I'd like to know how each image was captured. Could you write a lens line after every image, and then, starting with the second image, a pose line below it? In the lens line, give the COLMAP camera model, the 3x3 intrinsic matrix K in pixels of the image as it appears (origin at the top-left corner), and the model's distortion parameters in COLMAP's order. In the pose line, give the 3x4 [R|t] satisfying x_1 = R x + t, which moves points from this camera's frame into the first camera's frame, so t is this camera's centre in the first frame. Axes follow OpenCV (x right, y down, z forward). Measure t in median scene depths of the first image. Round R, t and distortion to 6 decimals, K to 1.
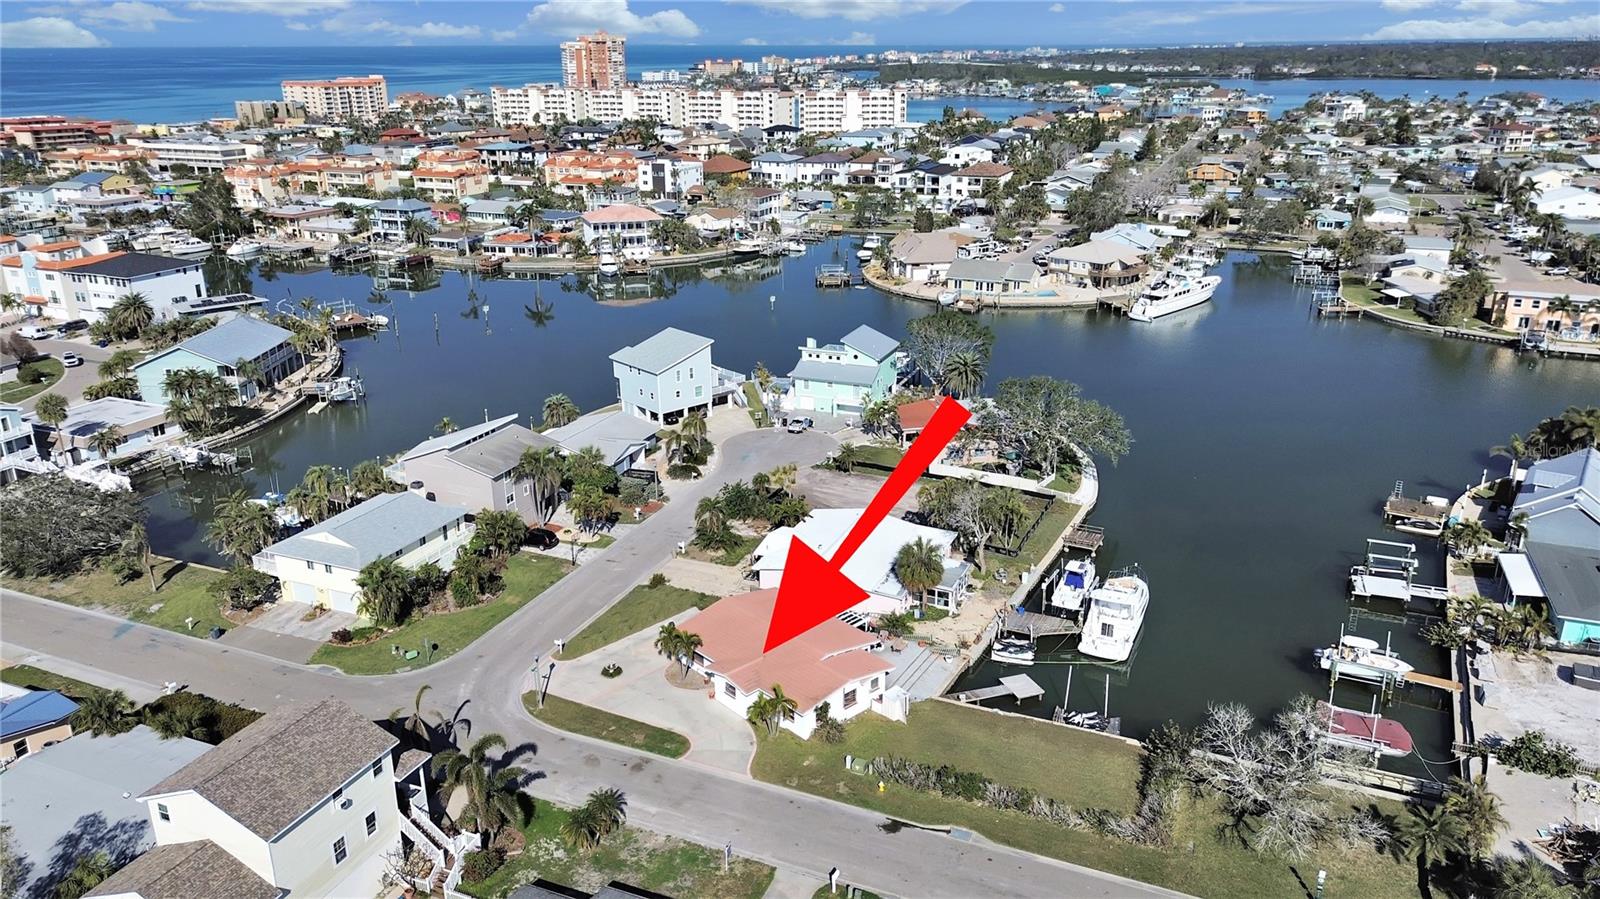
lens RADIAL K [[1124.5, 0, 800.2], [0, 1124.5, 465.0], [0, 0, 1]] dist [0.069767, -0.075896]
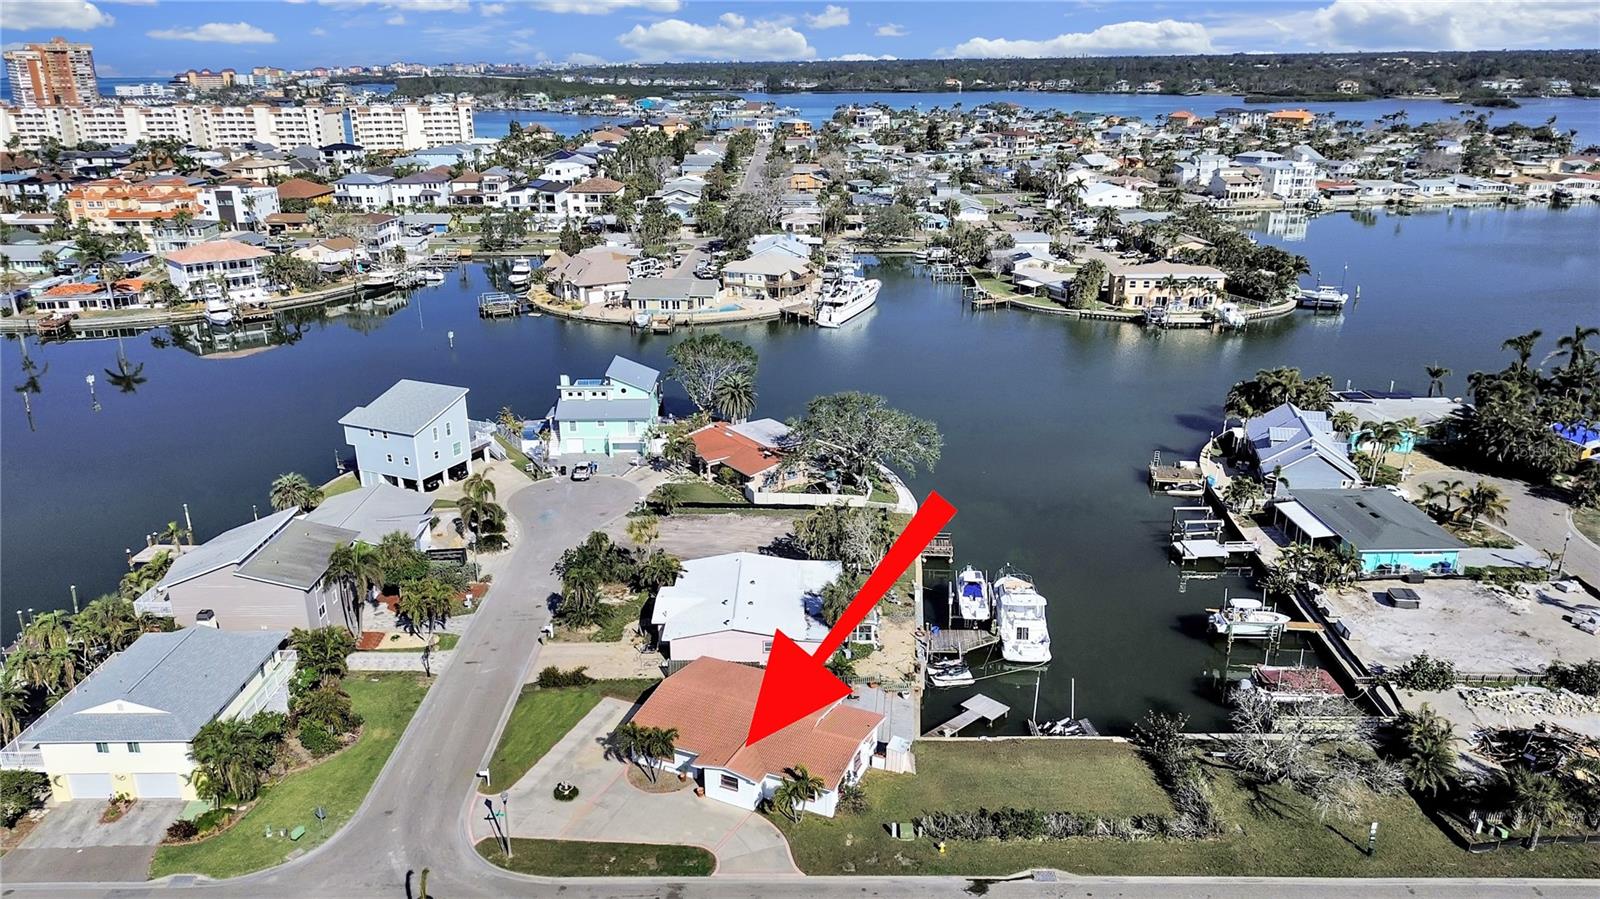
lens RADIAL K [[1124.5, 0, 800.2], [0, 1124.5, 465.0], [0, 0, 1]] dist [0.069767, -0.075896]
pose [[0.919127, -0.131304, 0.371435, -0.122541], [0.135186, 0.990696, 0.015694, -0.021609], [-0.370040, 0.035788, 0.928326, 0.056562]]
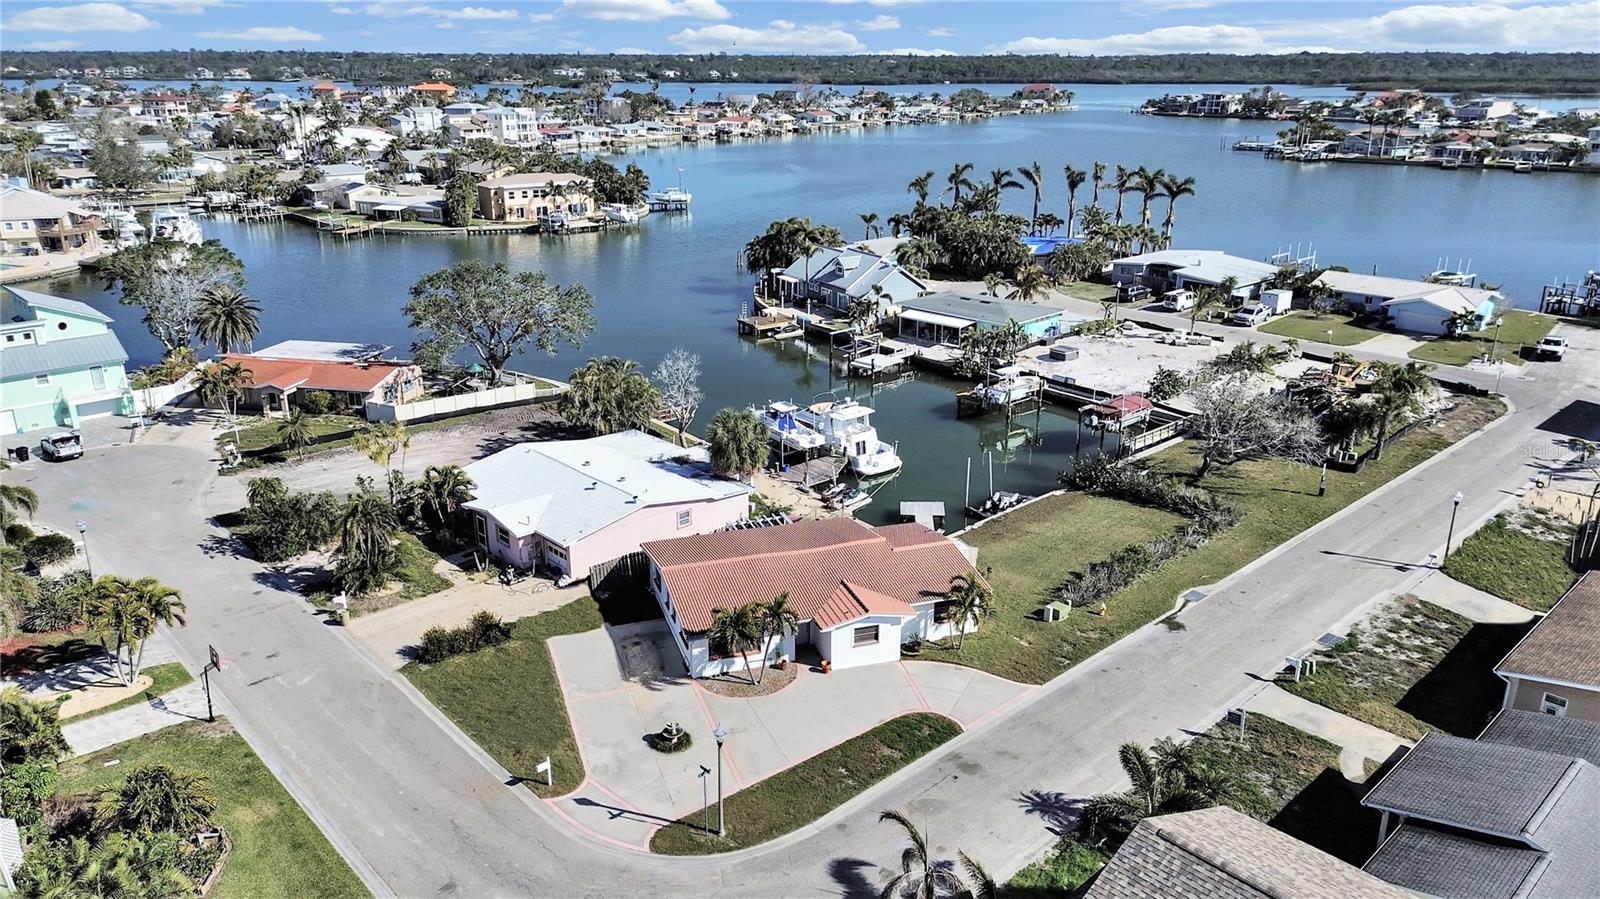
lens RADIAL K [[1124.5, 0, 800.2], [0, 1124.5, 465.0], [0, 0, 1]] dist [0.069767, -0.075896]
pose [[0.403227, -0.302253, 0.863742, -0.244880], [0.313443, 0.932400, 0.179953, -0.009616], [-0.859745, 0.198172, 0.470708, 0.279096]]
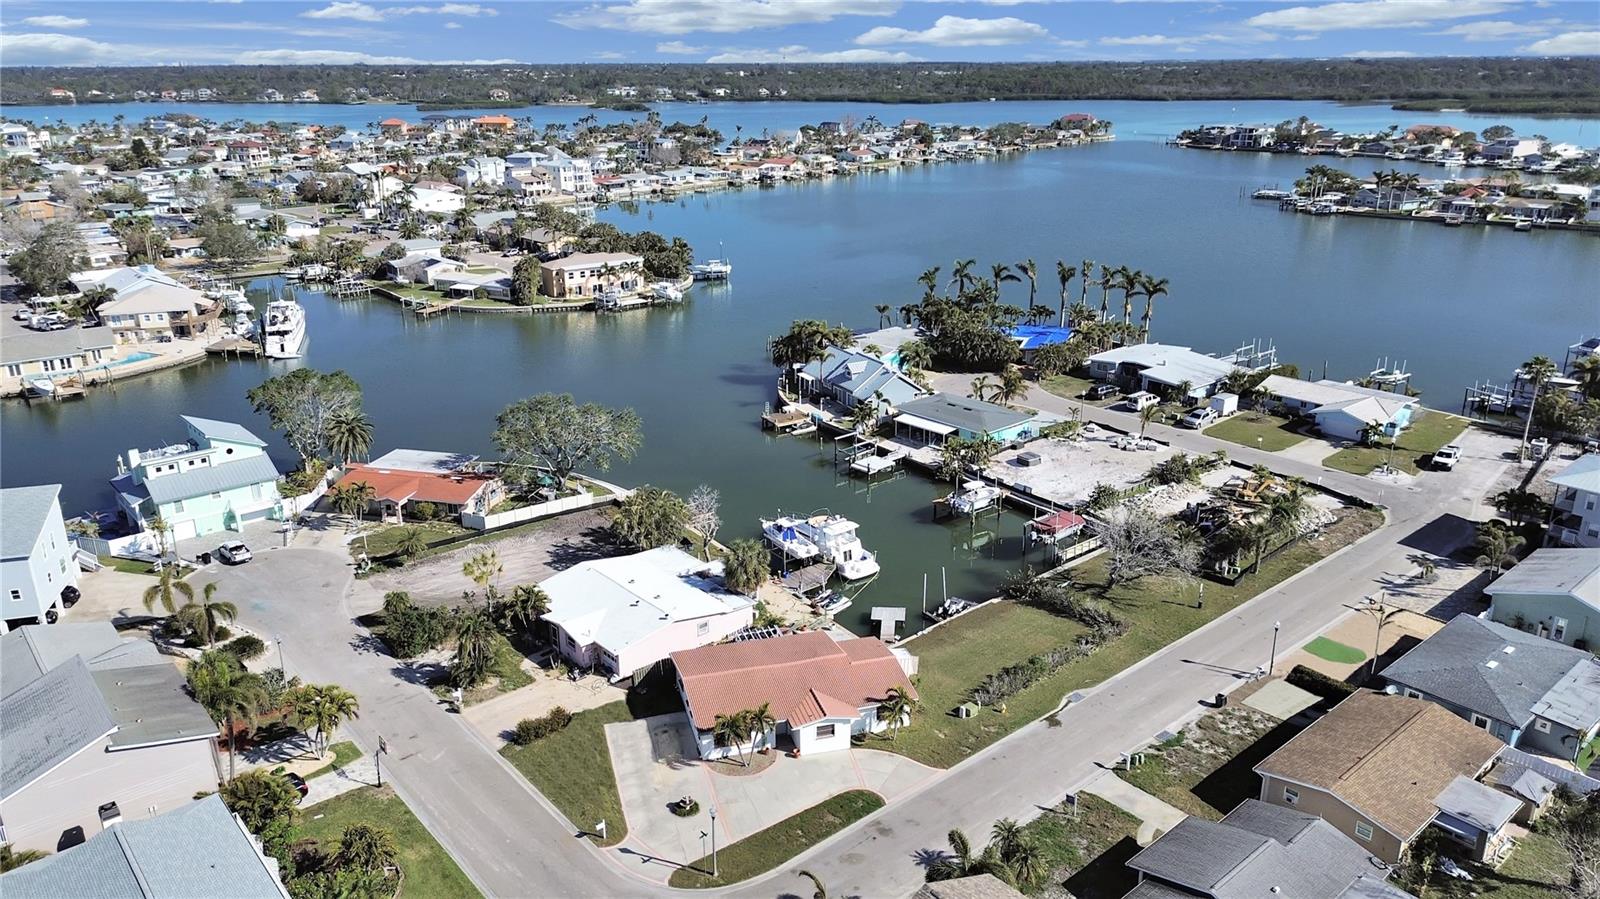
lens RADIAL K [[1124.5, 0, 800.2], [0, 1124.5, 465.0], [0, 0, 1]] dist [0.069767, -0.075896]
pose [[0.441987, -0.296968, 0.846438, -0.317697], [0.313938, 0.935144, 0.164160, -0.066815], [-0.840292, 0.193173, 0.506551, 0.197951]]
